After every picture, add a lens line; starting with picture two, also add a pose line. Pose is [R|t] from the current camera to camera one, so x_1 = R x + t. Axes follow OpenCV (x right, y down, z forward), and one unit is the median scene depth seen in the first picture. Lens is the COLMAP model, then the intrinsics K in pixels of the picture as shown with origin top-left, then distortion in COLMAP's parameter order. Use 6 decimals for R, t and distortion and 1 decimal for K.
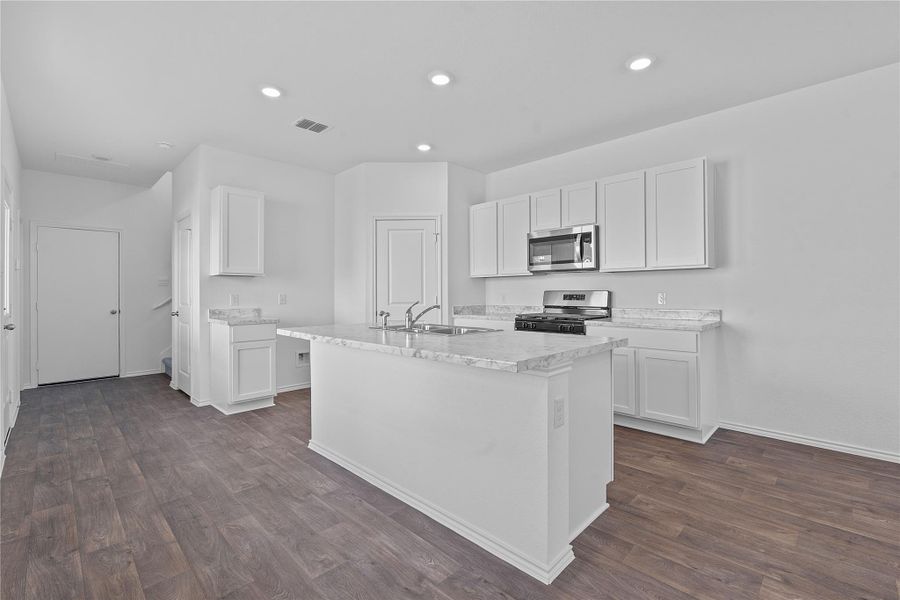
lens RADIAL K [[395.9, 0, 450.0], [0, 395.9, 300.0], [0, 0, 1]] dist [-0.000356, -0.000010]
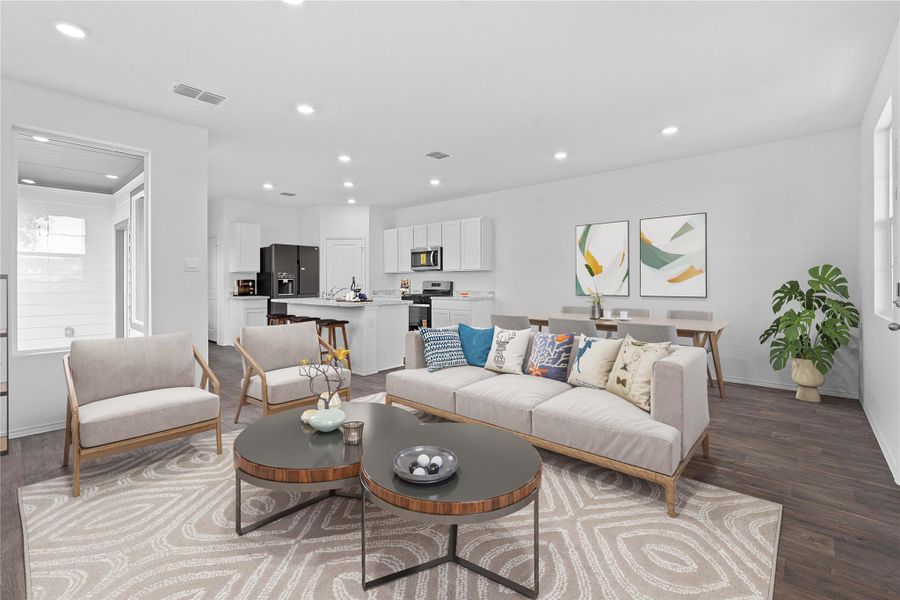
lens RADIAL K [[396.6, 0, 448.5], [0, 396.6, 285.2], [0, 0, 1]] dist [-0.000397, 0.000002]
pose [[0.999139, 0.001983, 0.041432, 0.270803], [-0.001685, 0.999972, -0.007229, 0.006565], [-0.041446, 0.007153, 0.999115, -0.739012]]
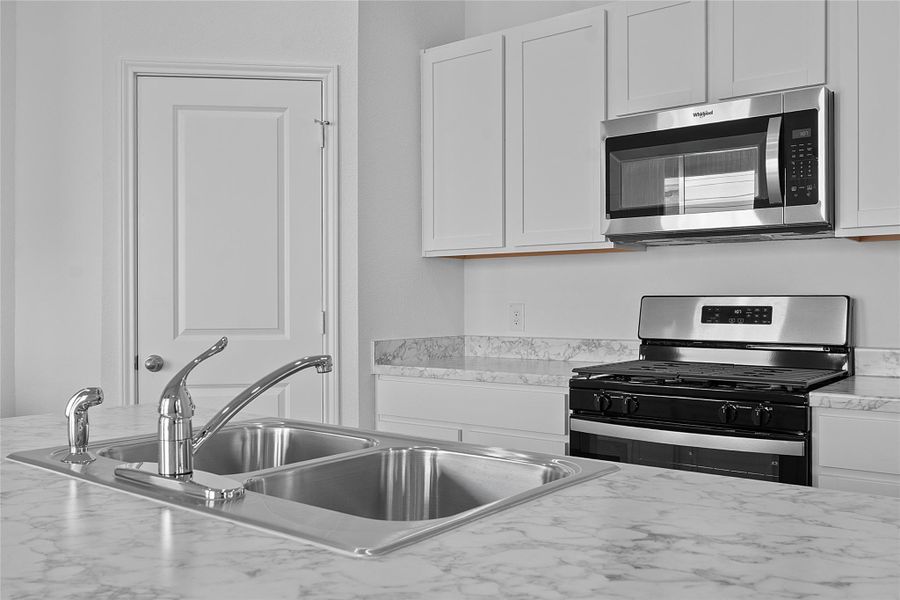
lens RADIAL K [[783.9, 0, 450.0], [0, 783.9, 300.0], [0, 0, 1]] dist [-0.002655, -0.000361]
pose [[0.992742, 0.003259, 0.120221, -0.007821], [-0.000832, 0.999795, -0.020228, -0.005123], [-0.120262, 0.019982, 0.992541, 0.339109]]
